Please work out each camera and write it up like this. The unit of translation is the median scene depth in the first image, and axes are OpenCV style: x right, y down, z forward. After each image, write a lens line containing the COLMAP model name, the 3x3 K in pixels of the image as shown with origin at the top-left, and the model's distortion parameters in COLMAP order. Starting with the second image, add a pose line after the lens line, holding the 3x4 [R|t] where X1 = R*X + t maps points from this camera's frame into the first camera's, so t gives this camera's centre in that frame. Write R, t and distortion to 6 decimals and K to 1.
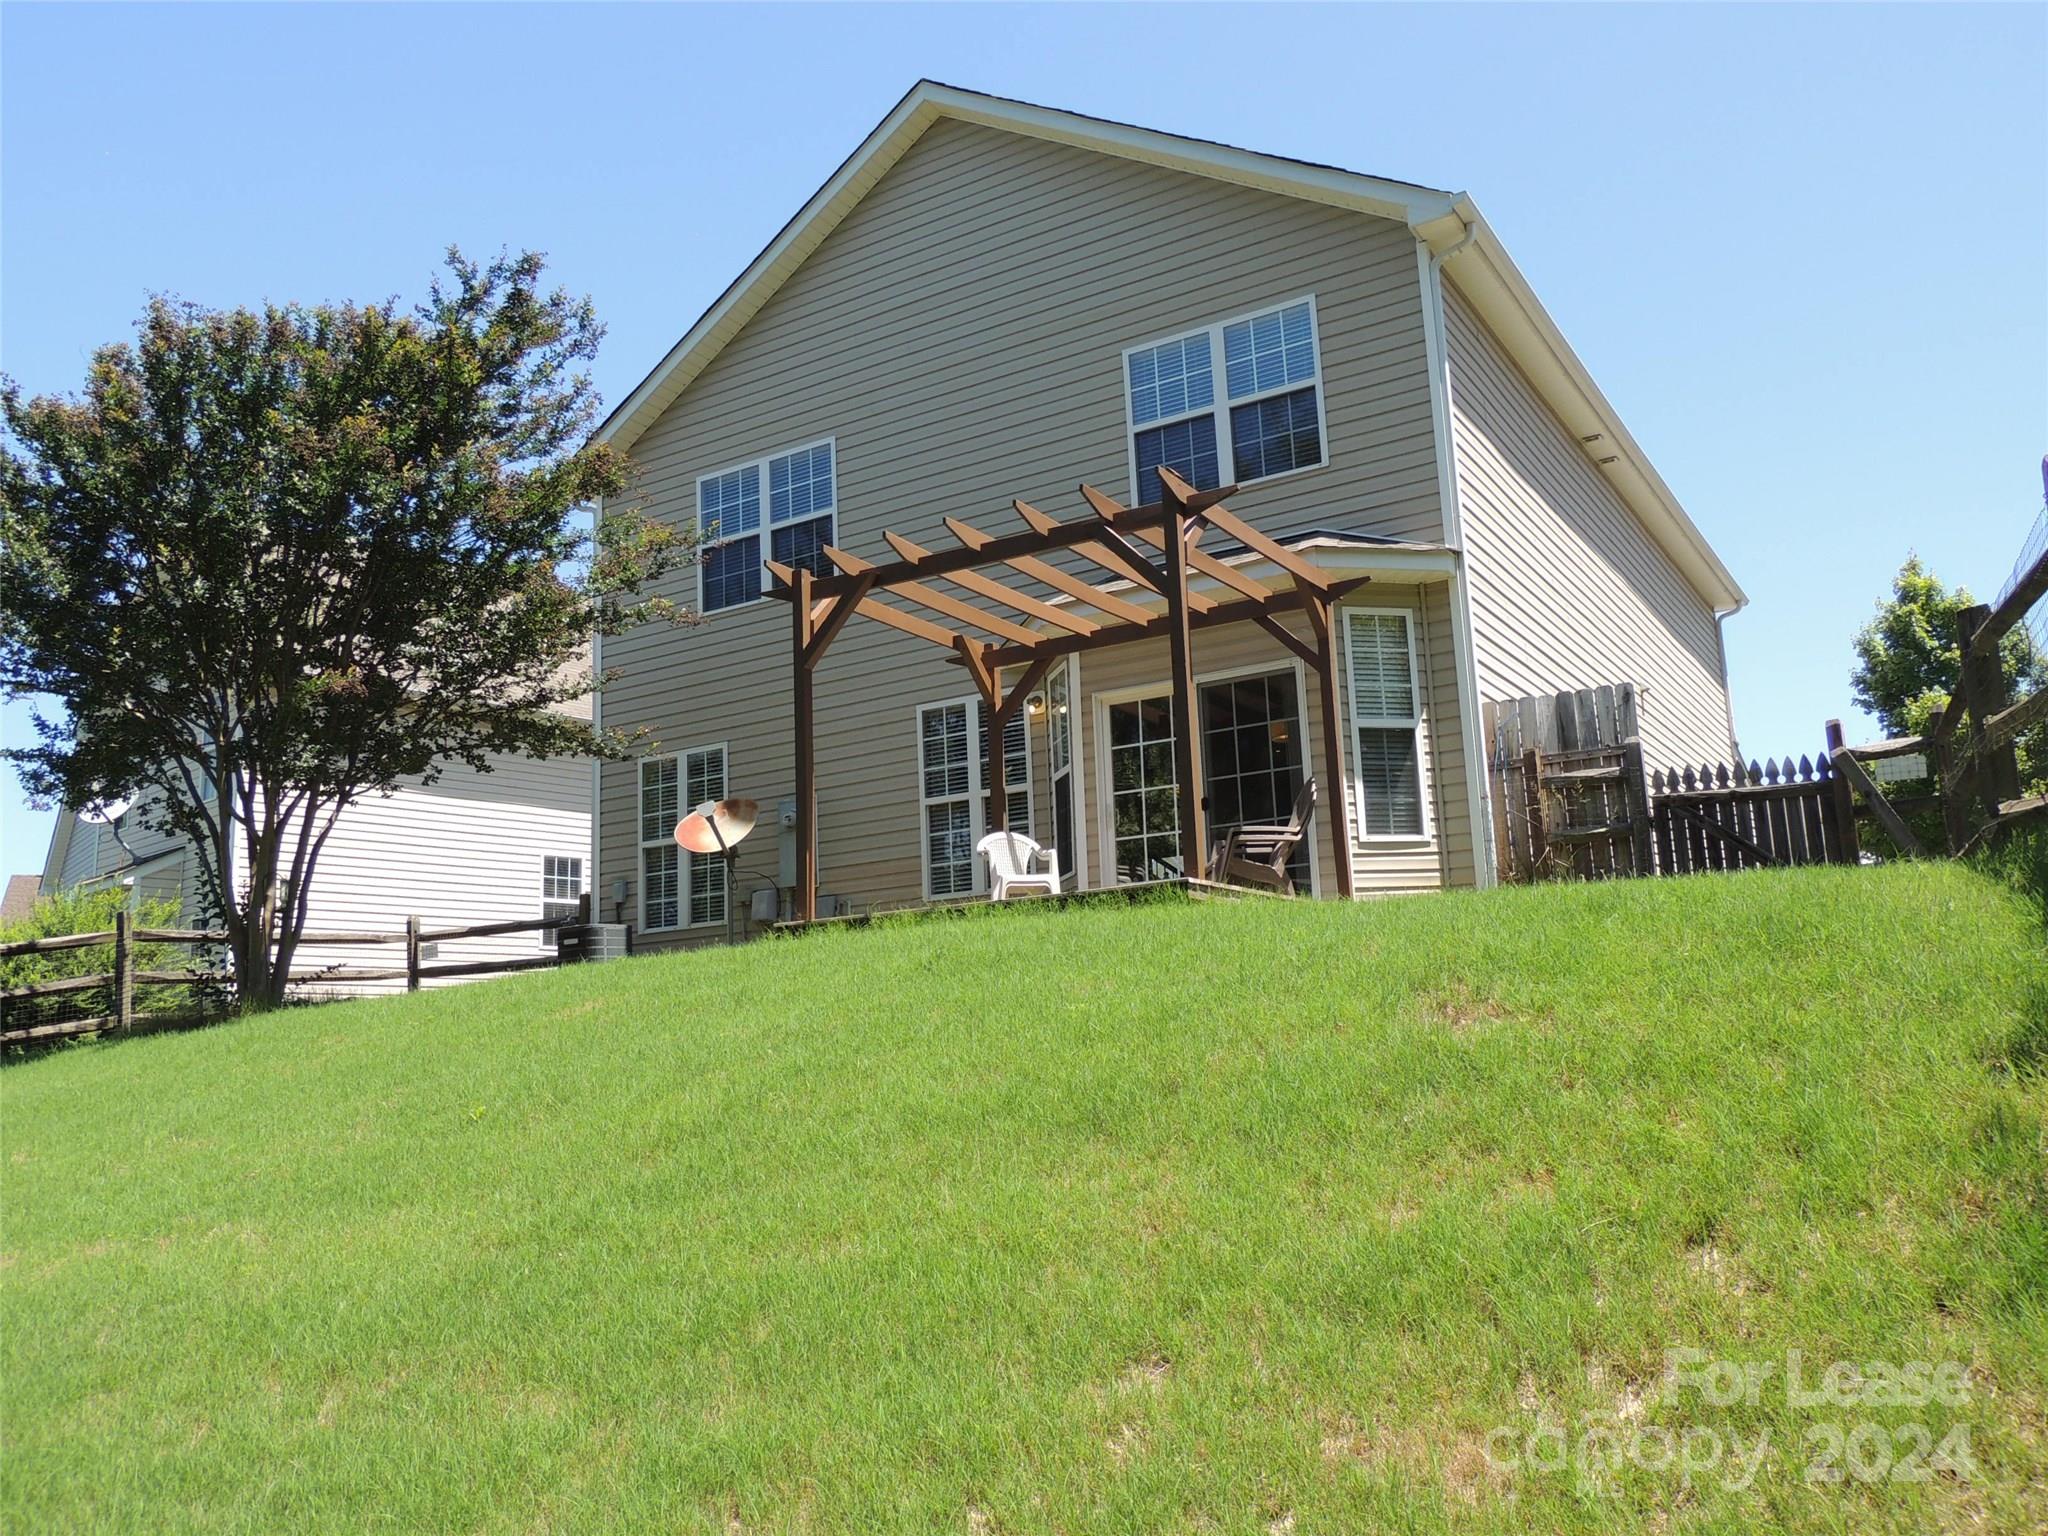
lens RADIAL K [[1672.9, 0, 1024.0], [0, 1672.9, 768.0], [0, 0, 1]] dist [0.000269, -0.005563]
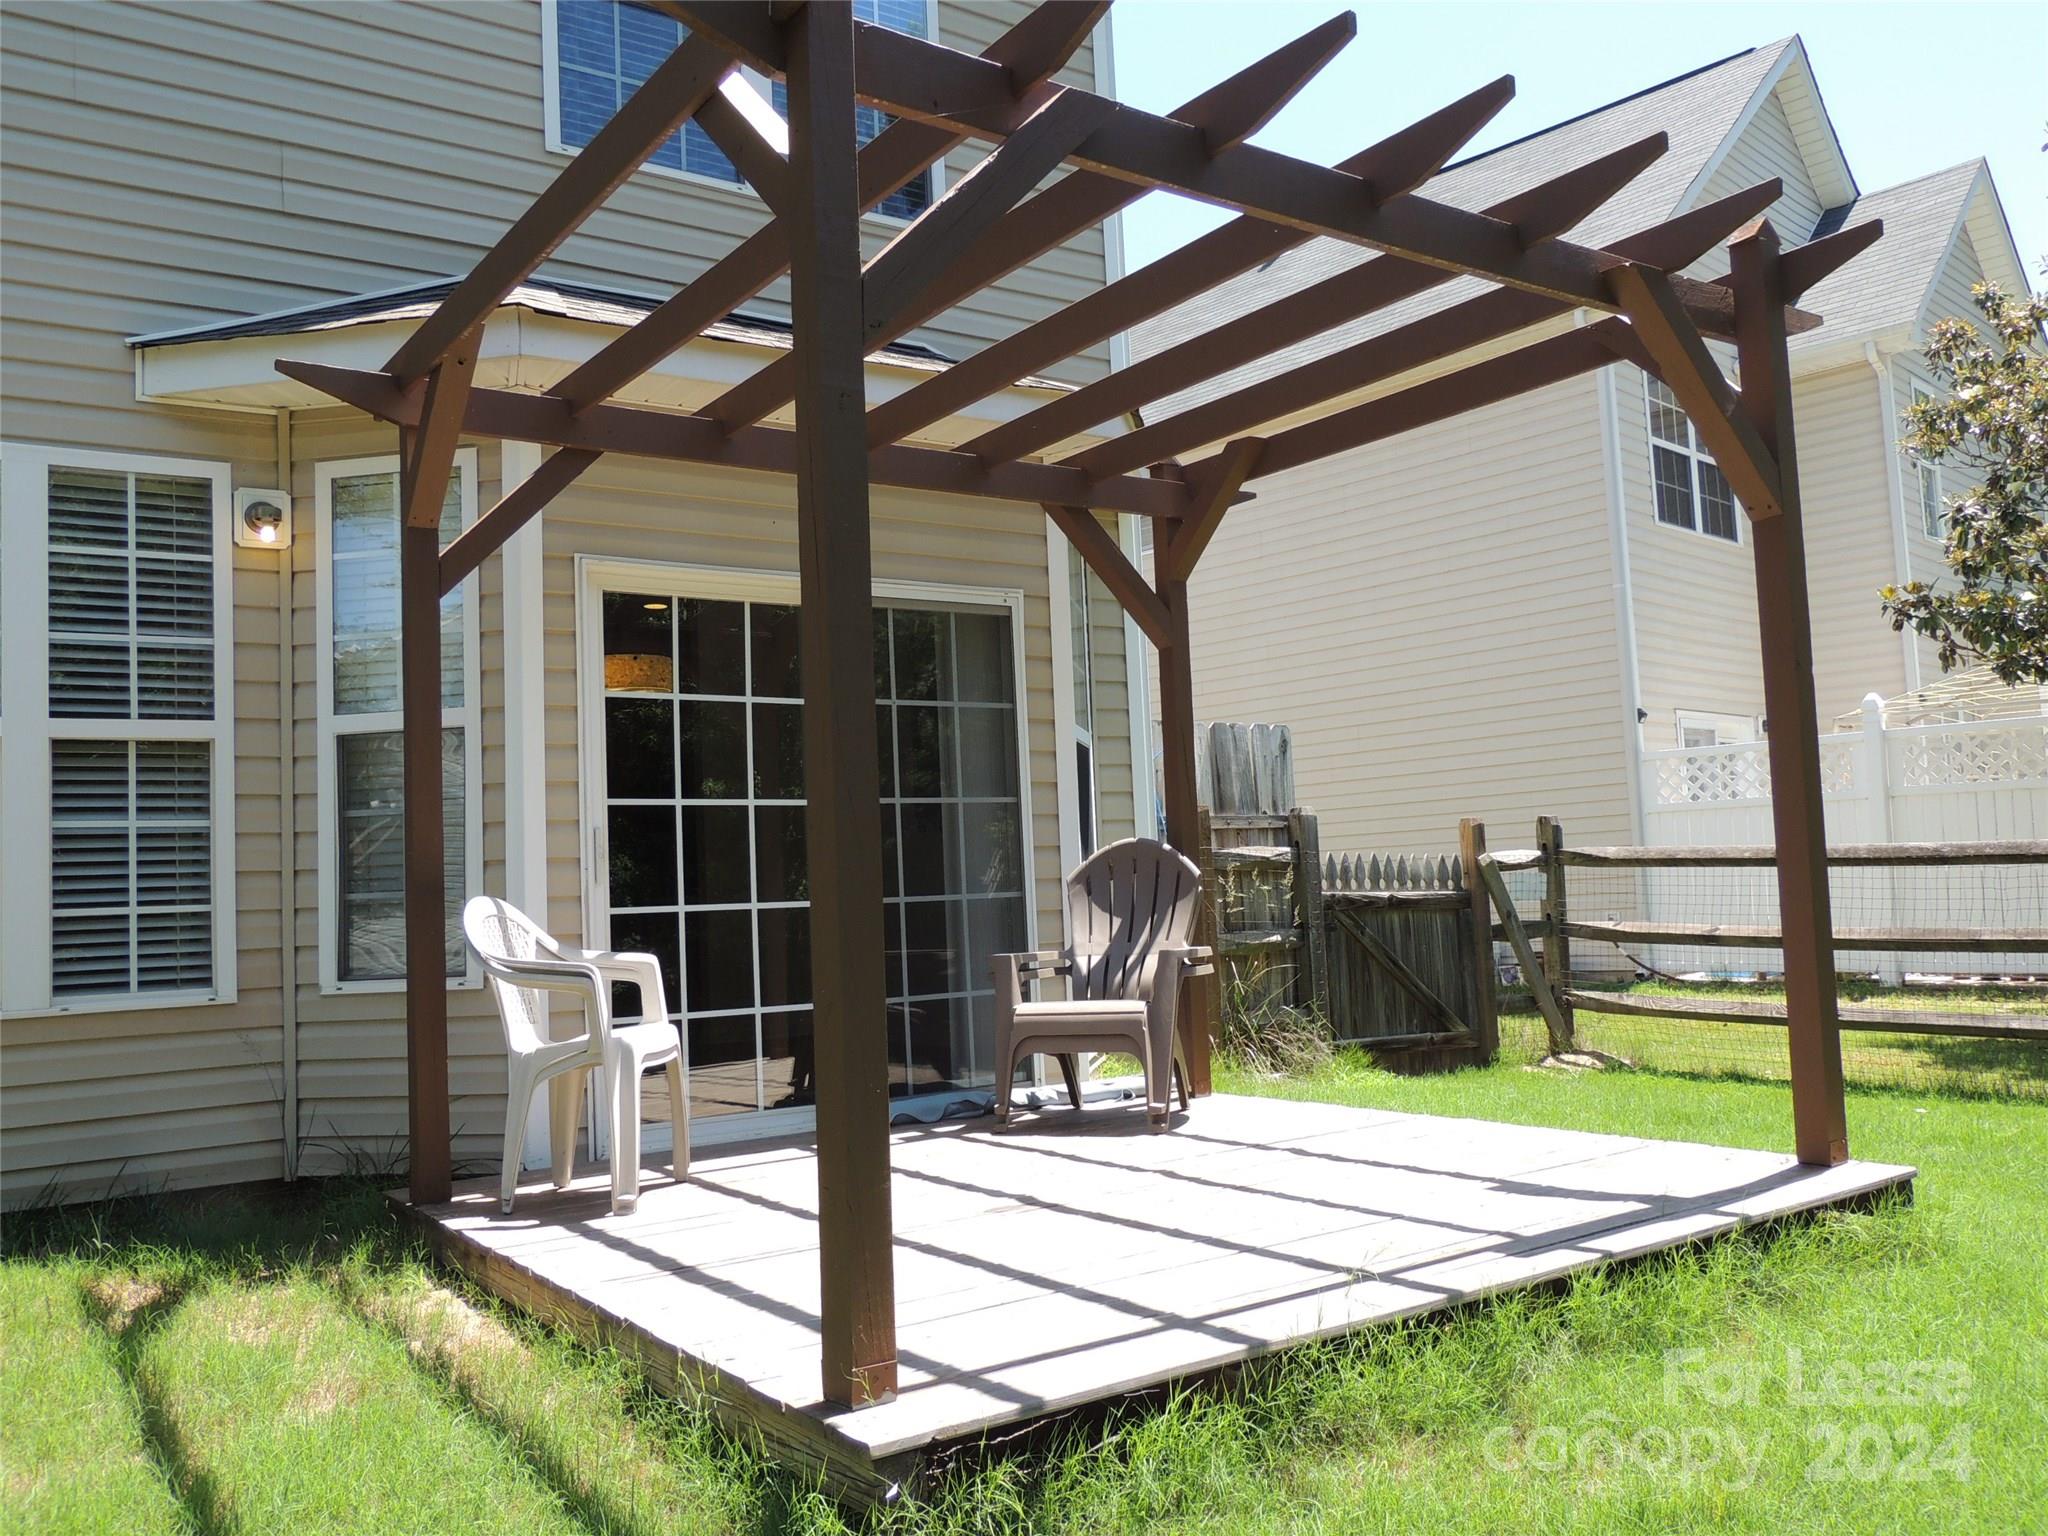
lens RADIAL K [[1672.9, 0, 1024.0], [0, 1672.9, 768.0], [0, 0, 1]] dist [0.000269, -0.005563]
pose [[0.402983, 0.085832, 0.911174, -0.268697], [-0.154173, 0.987731, -0.024858, 0.000539], [-0.902128, -0.130461, 0.411272, 0.675958]]
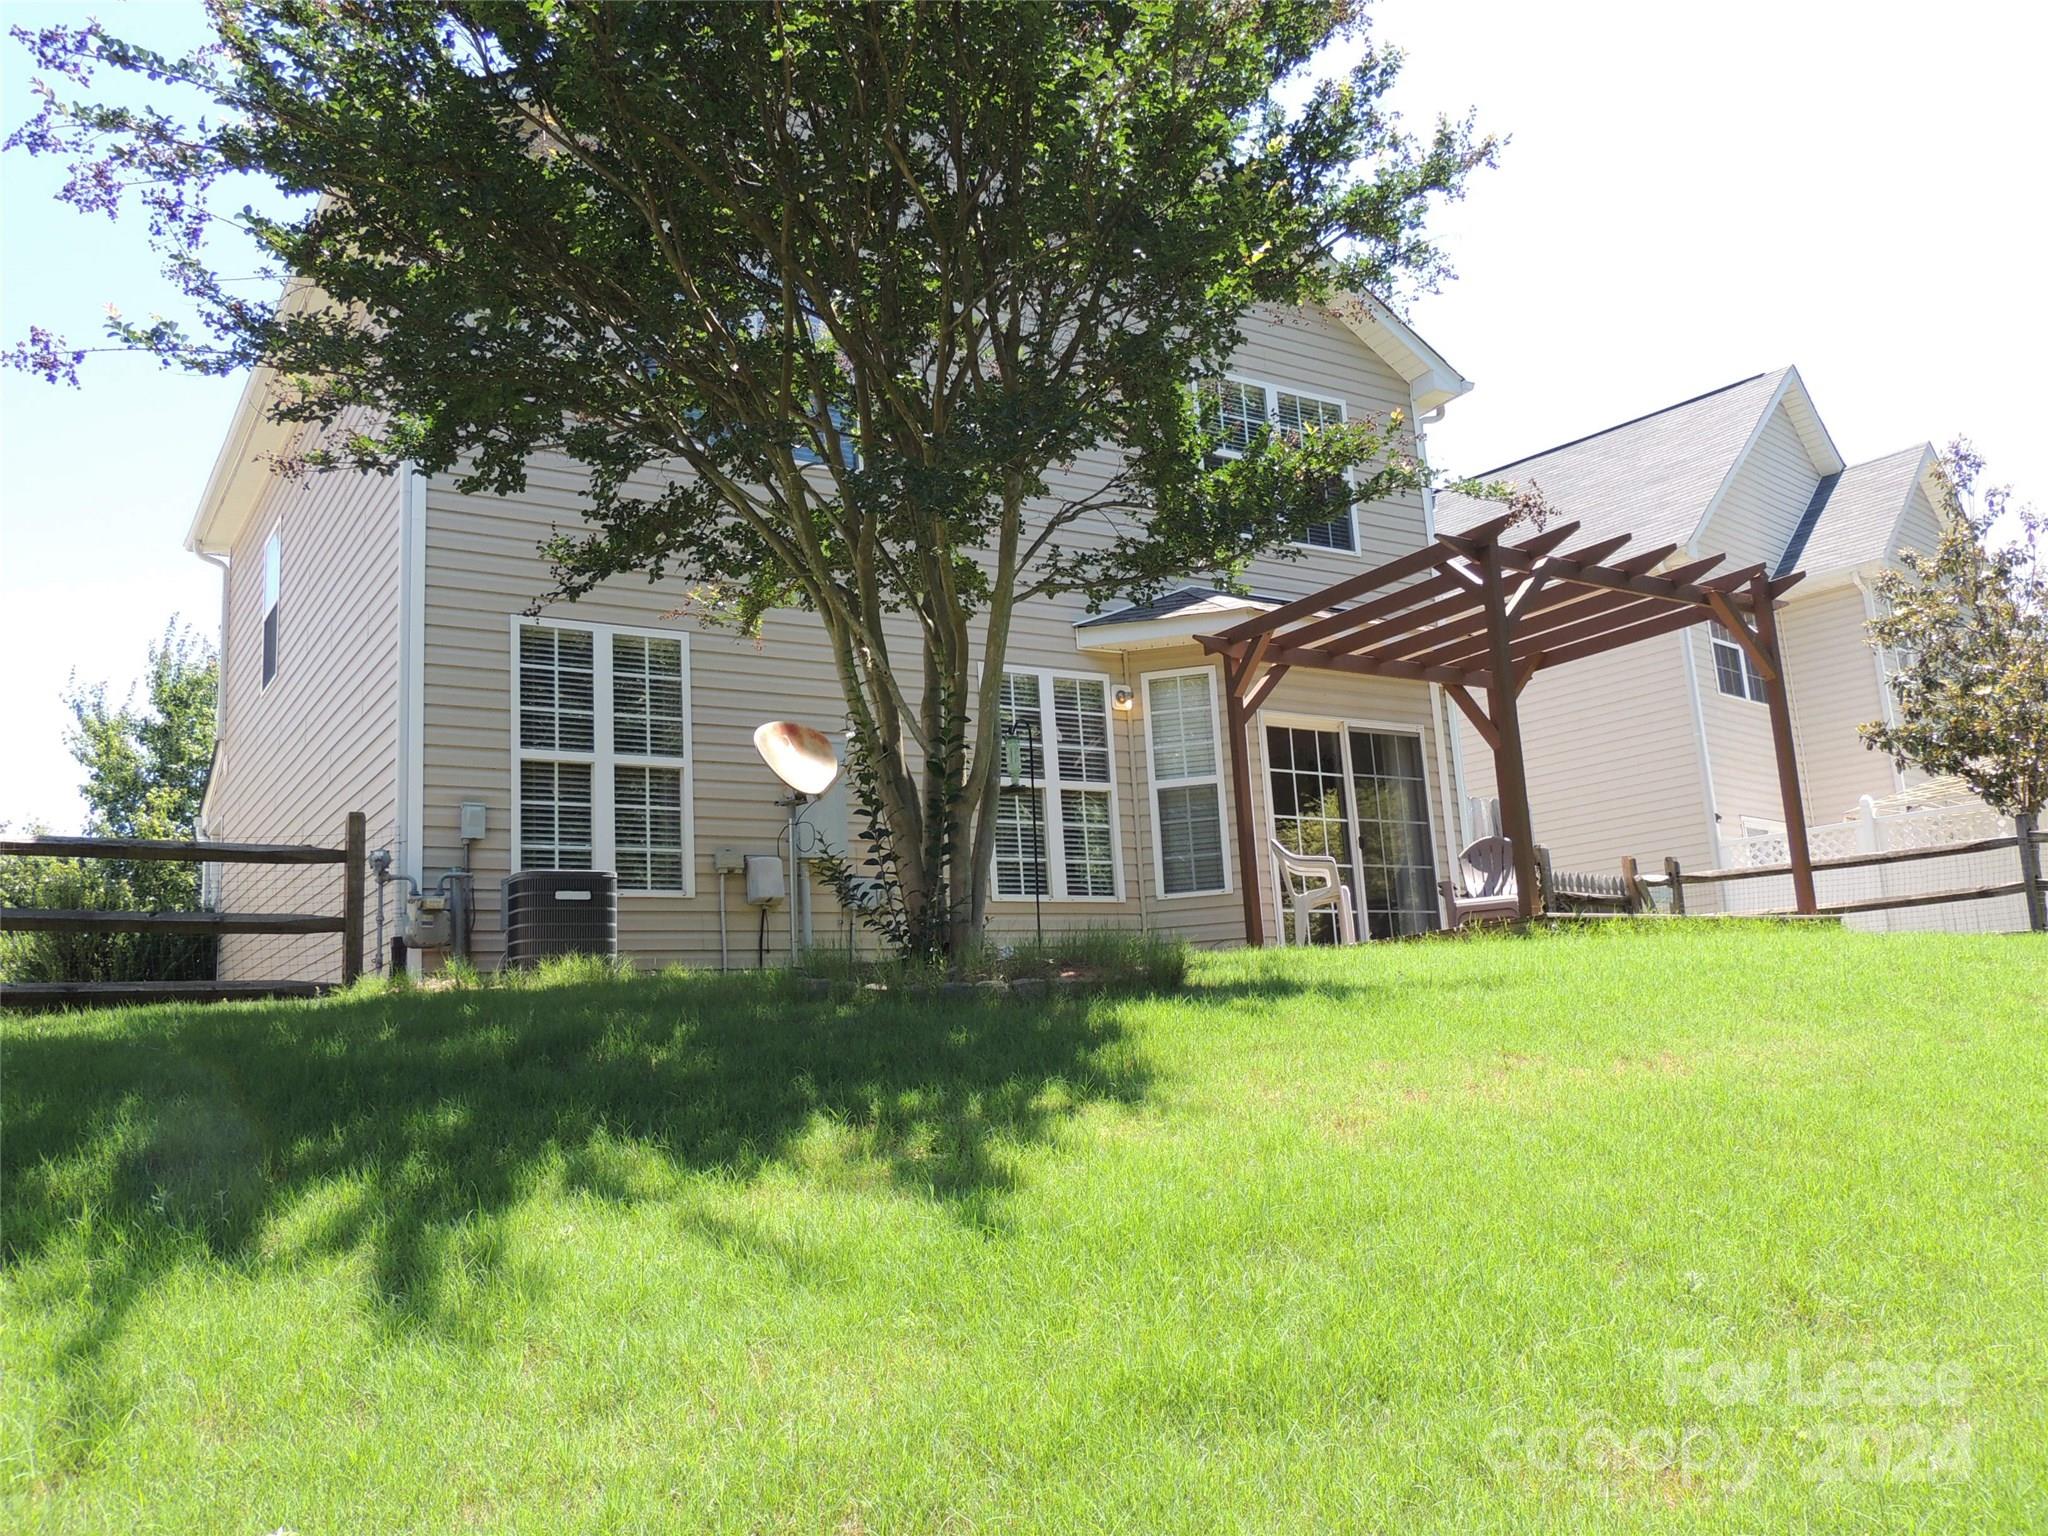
lens RADIAL K [[1672.9, 0, 1024.0], [0, 1672.9, 768.0], [0, 0, 1]] dist [0.000269, -0.005563]
pose [[0.434278, 0.181799, 0.882242, -0.804614], [-0.137364, 0.981333, -0.134601, 0.127053], [-0.890243, -0.062733, 0.451144, 0.638818]]
